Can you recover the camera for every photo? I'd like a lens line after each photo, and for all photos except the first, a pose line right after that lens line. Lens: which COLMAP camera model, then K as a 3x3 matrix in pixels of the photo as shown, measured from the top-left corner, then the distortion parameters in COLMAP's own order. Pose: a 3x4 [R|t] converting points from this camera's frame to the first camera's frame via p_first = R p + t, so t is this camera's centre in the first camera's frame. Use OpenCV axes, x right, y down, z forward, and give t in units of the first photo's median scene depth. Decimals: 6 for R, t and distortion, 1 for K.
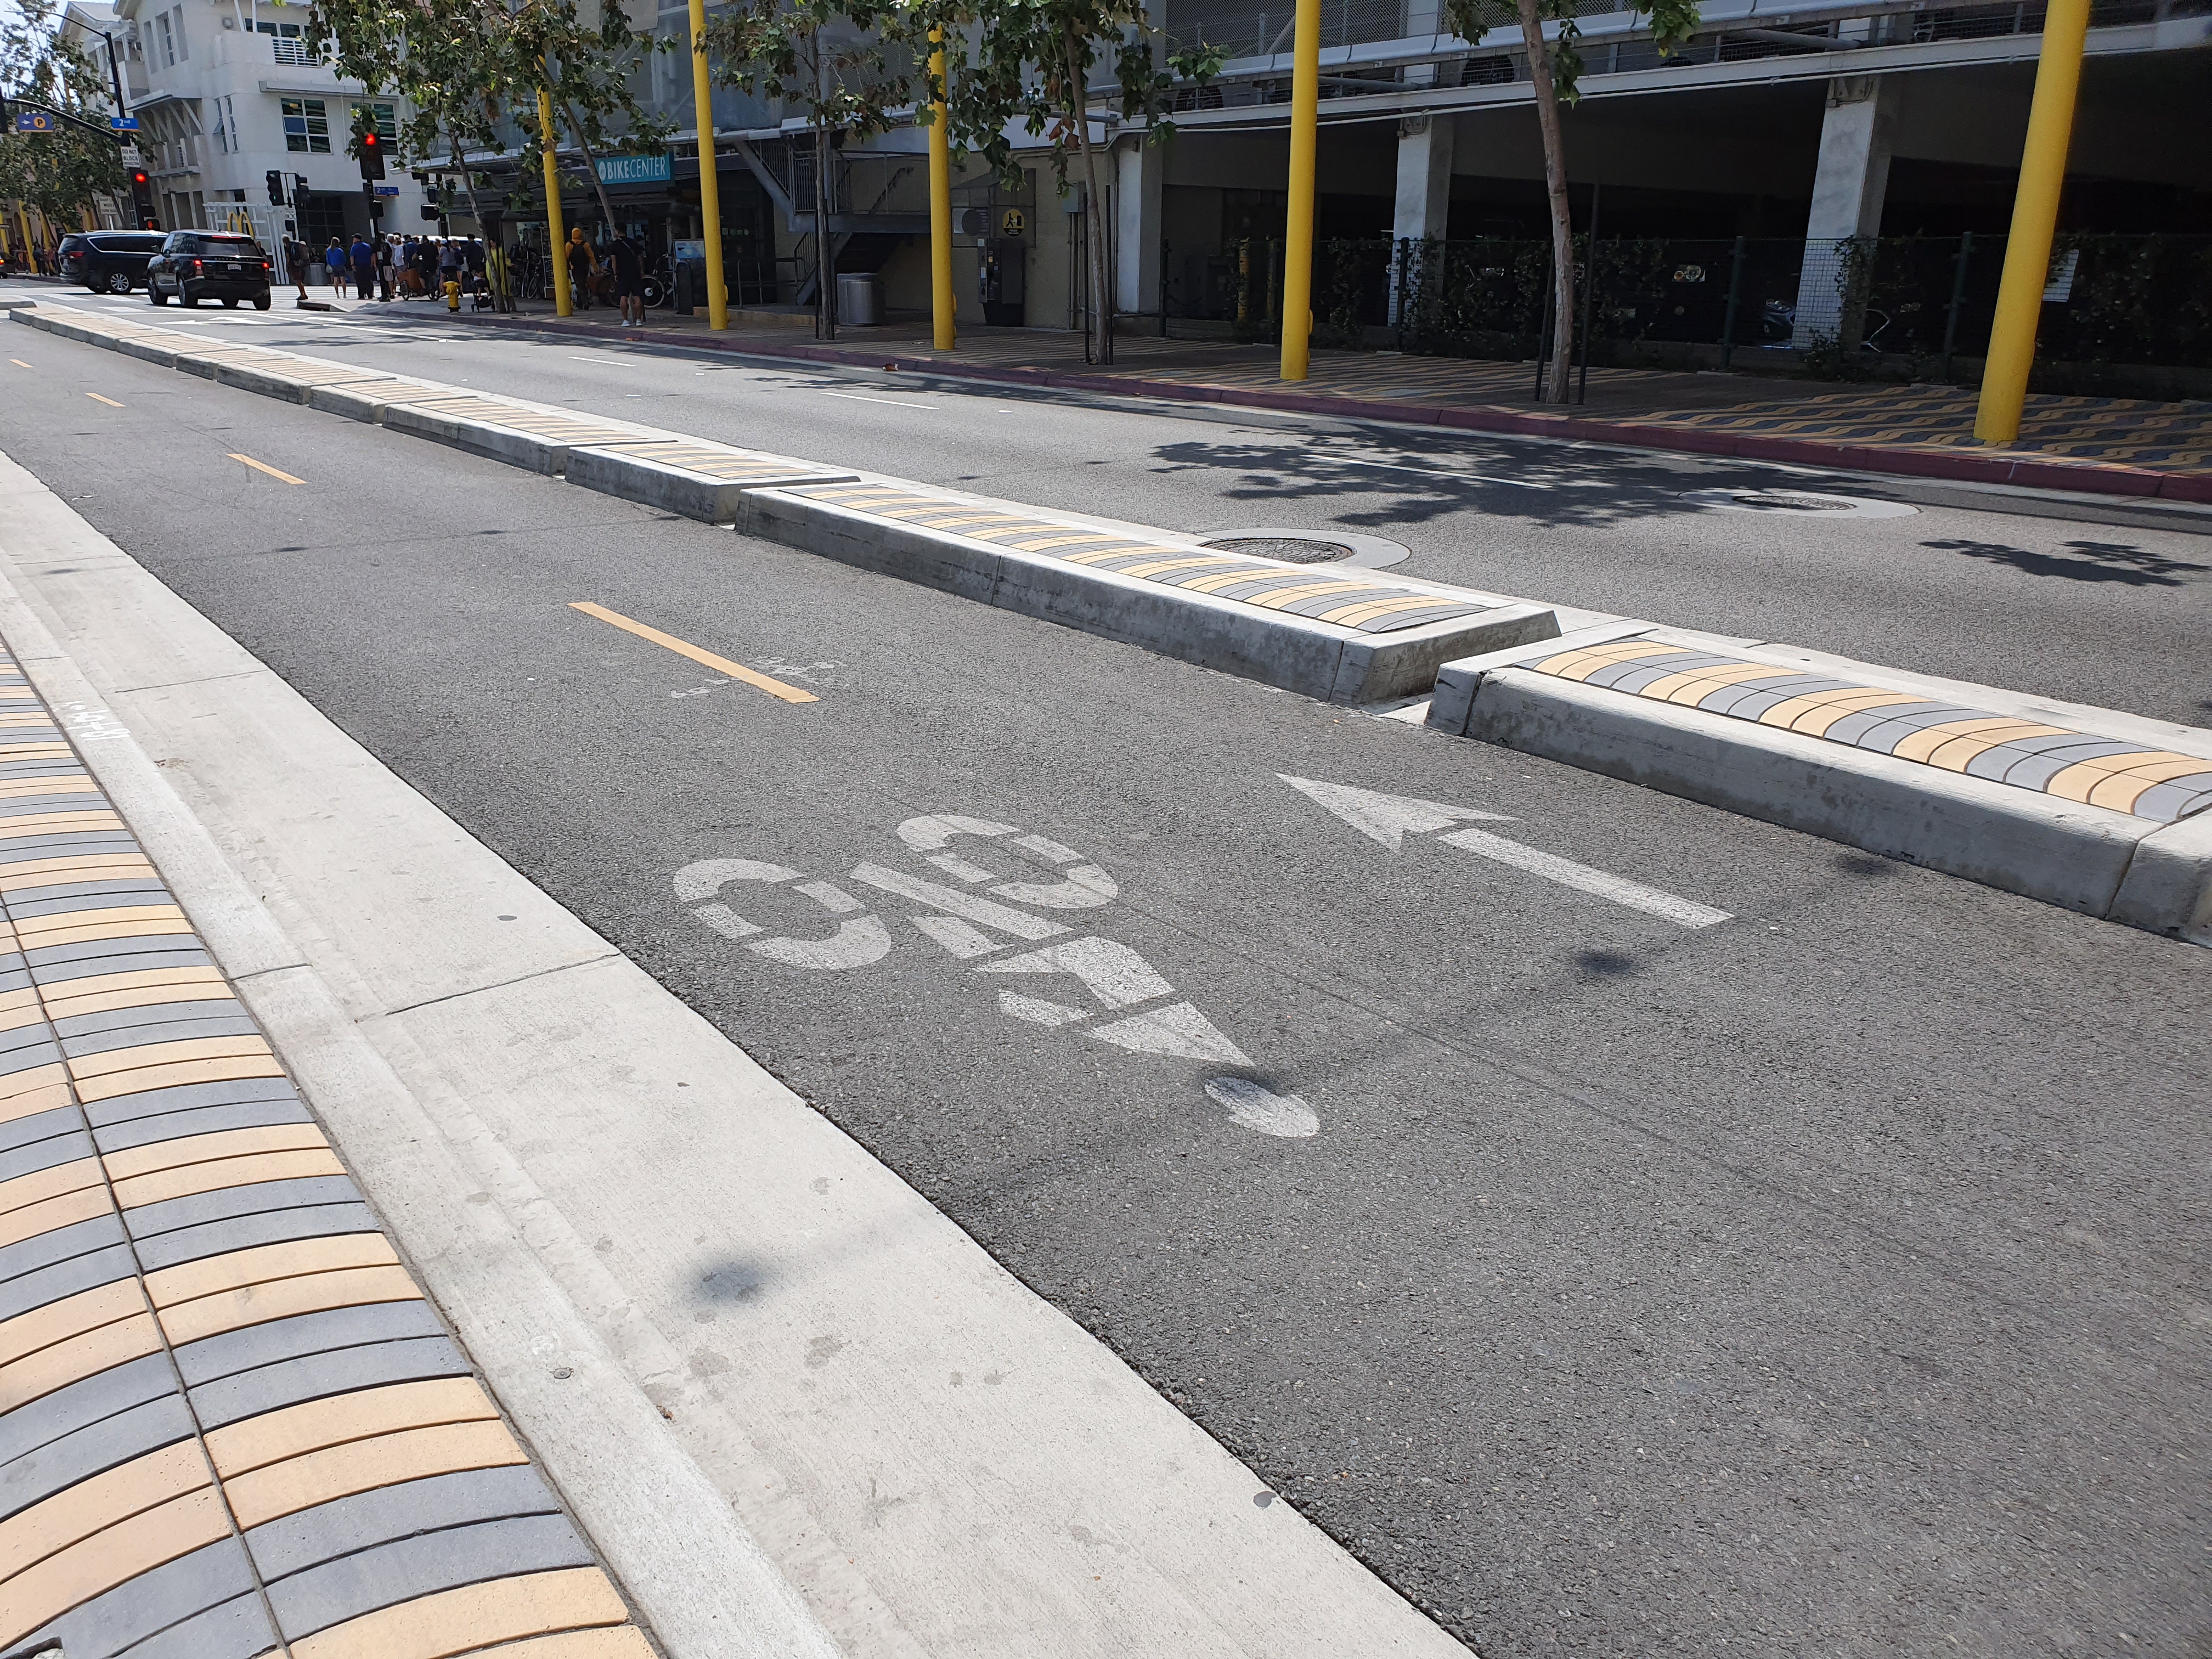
lens RADIAL K [[1655.0, 0, 1045.2], [0, 1655.0, 835.2], [0, 0, 1]] dist [0.034771, -0.022316]
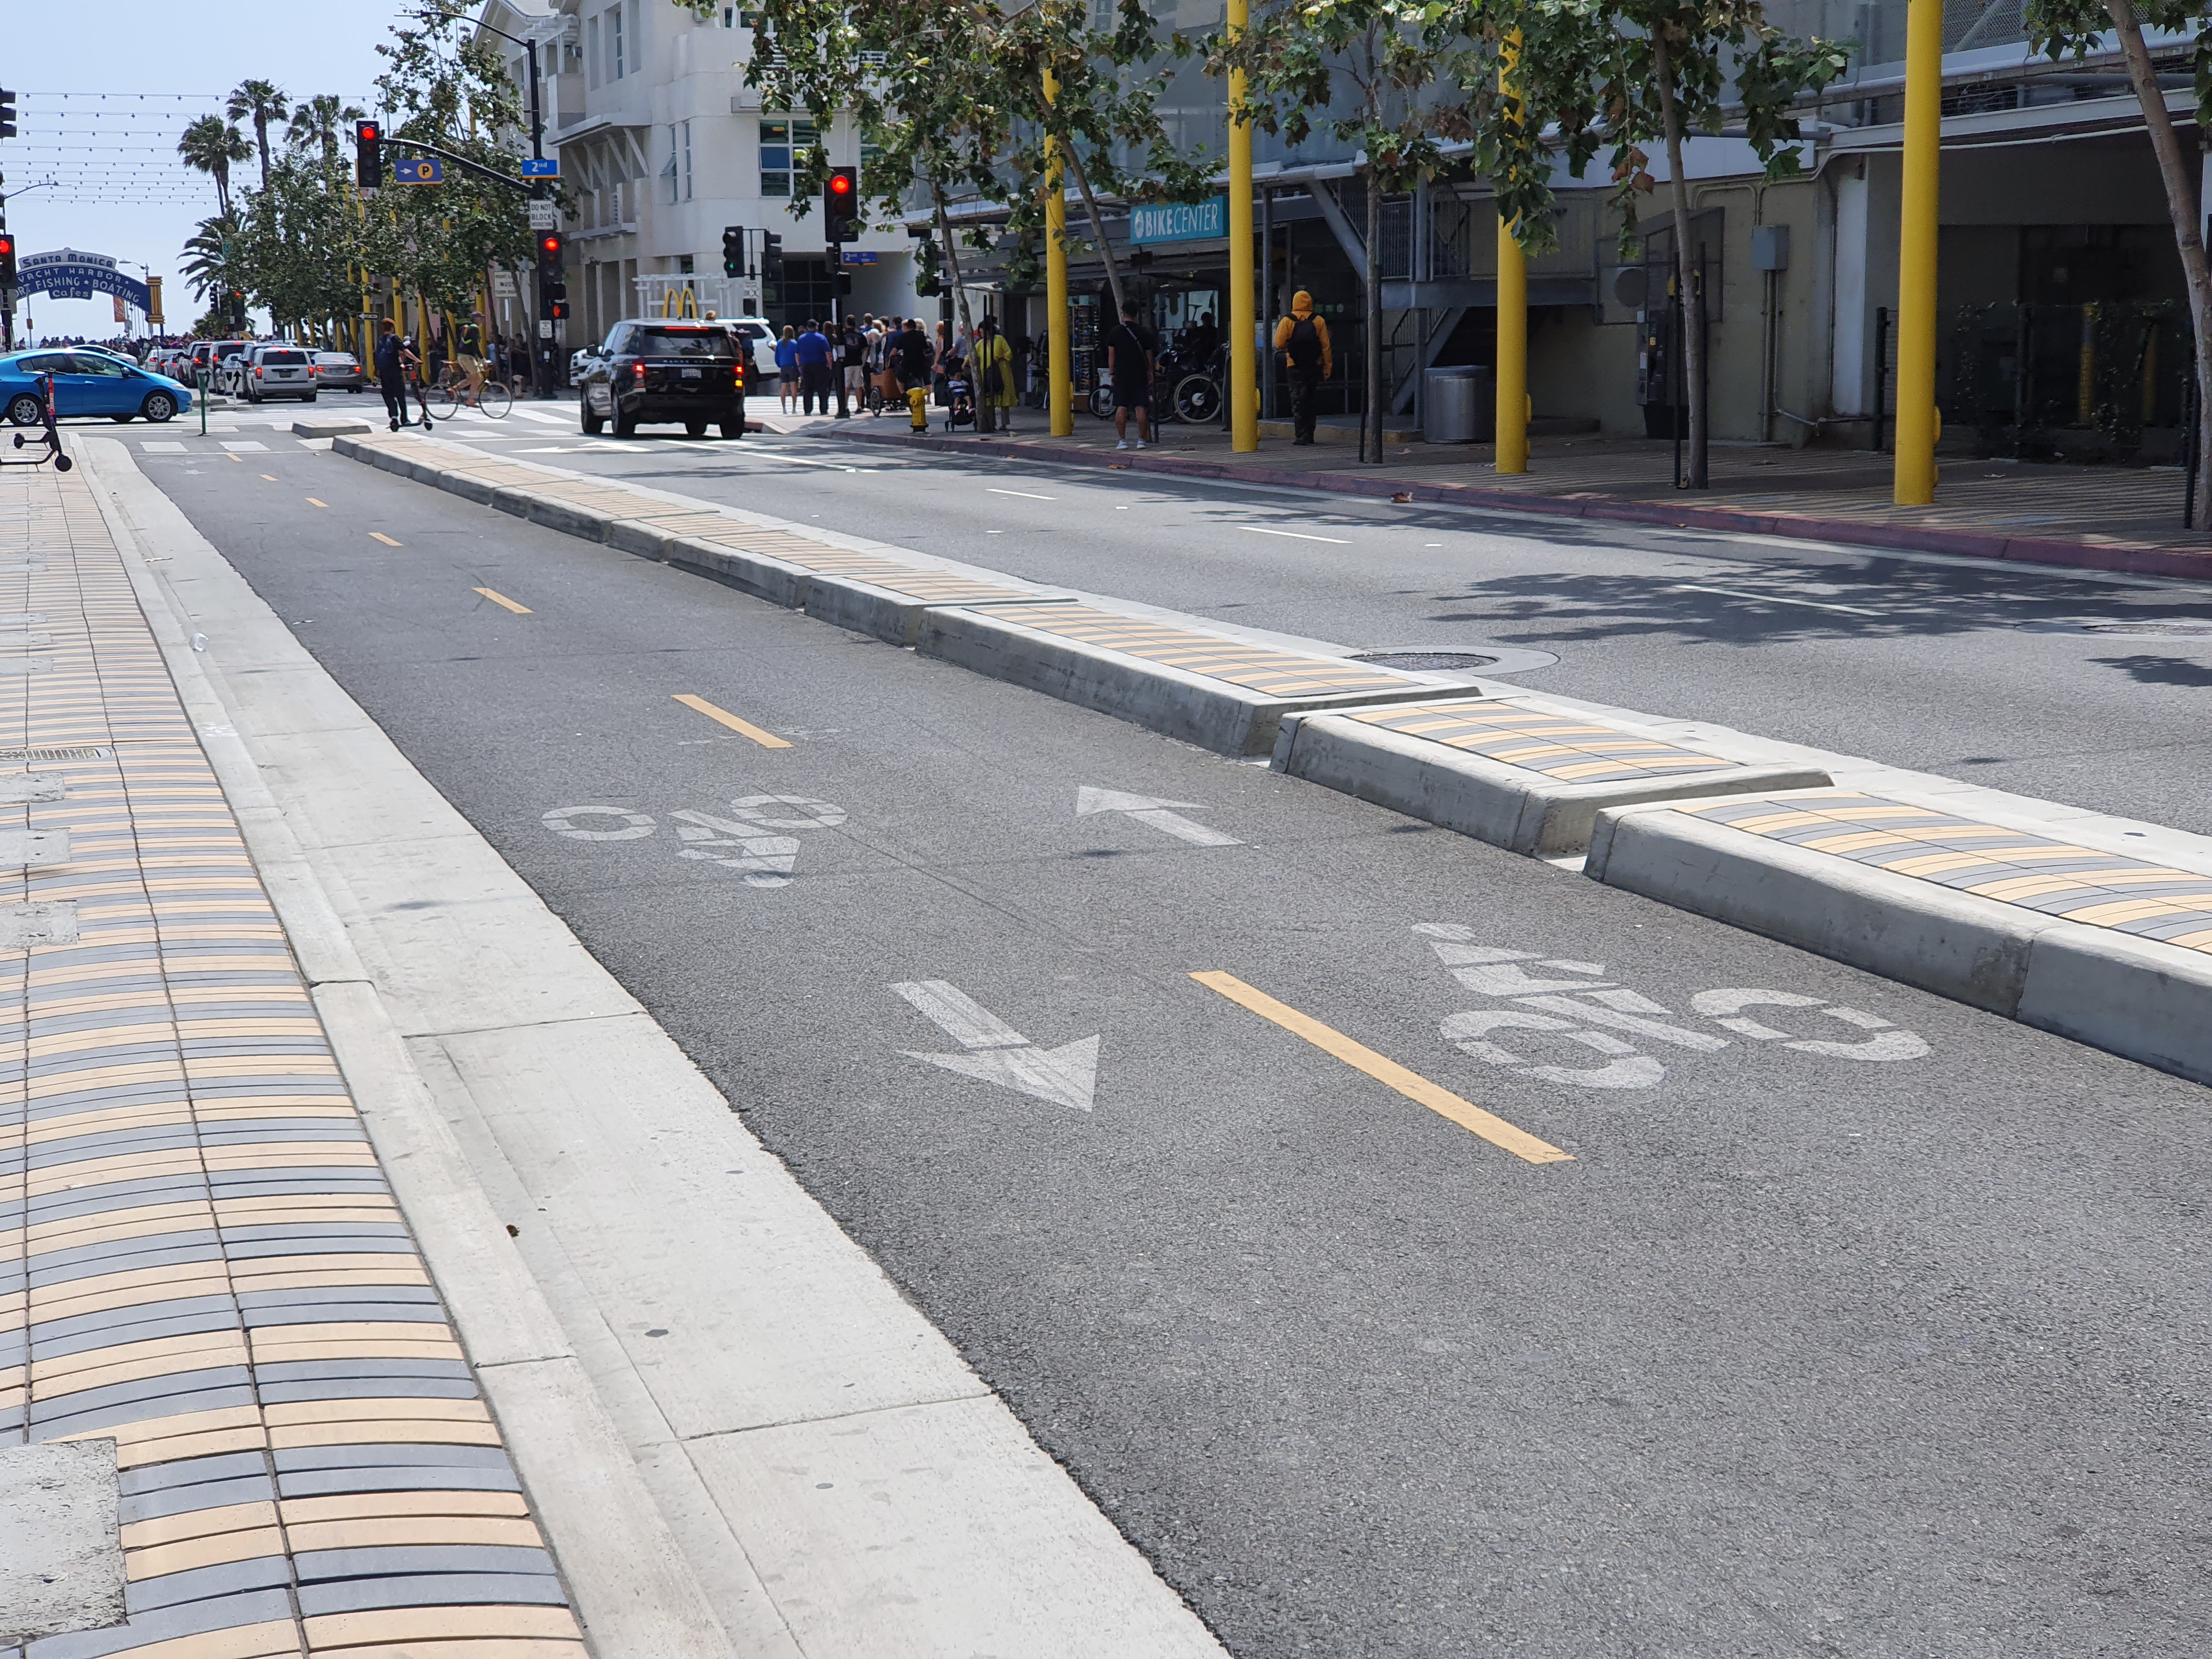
lens RADIAL K [[3542.5, 0, 1057.4], [0, 3542.5, 791.2], [0, 0, 1]] dist [0.033752, 0.000000]
pose [[0.939164, 0.026606, -0.342437, 0.337210], [-0.095692, 0.977788, -0.186476, 0.148879], [0.329869, 0.207900, 0.920850, -0.446226]]
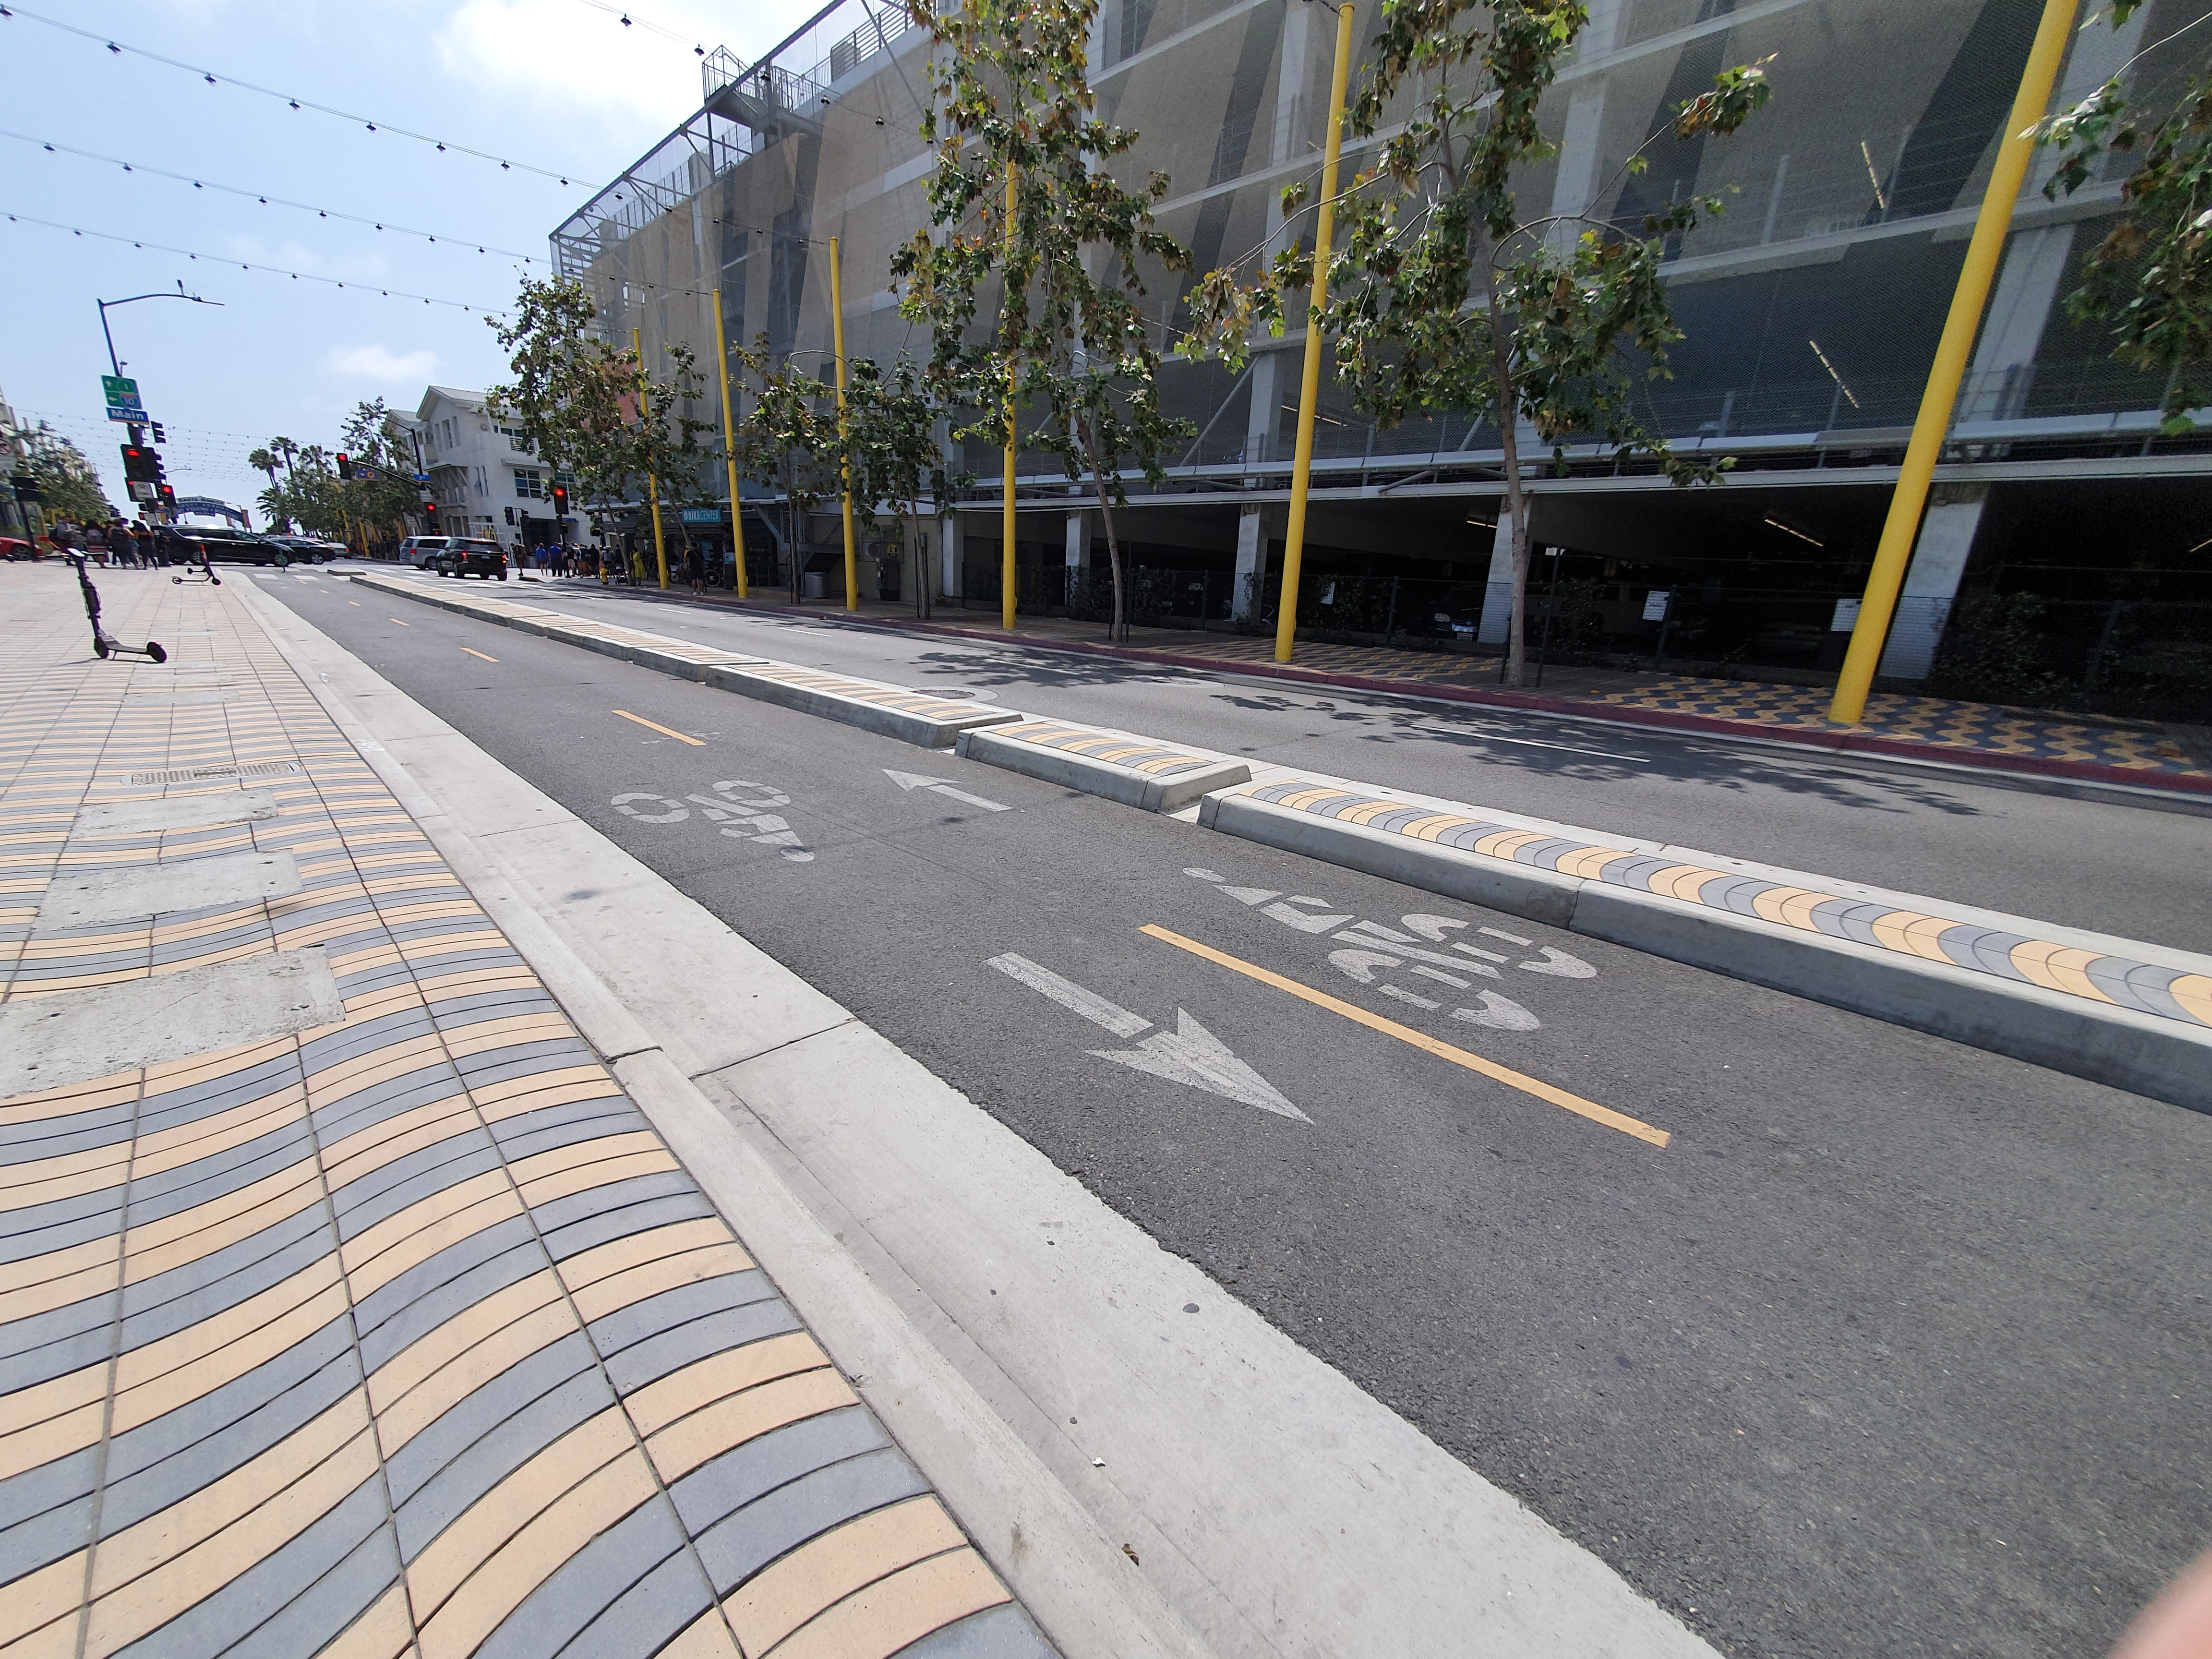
lens RADIAL K [[882.2, 0, 1081.5], [0, 882.2, 847.3], [0, 0, 1]] dist [0.009789, -0.002550]
pose [[0.990856, -0.005247, 0.134820, 0.090112], [0.009499, 0.999477, -0.030914, 0.044034], [-0.134587, 0.031912, 0.990388, -0.129920]]
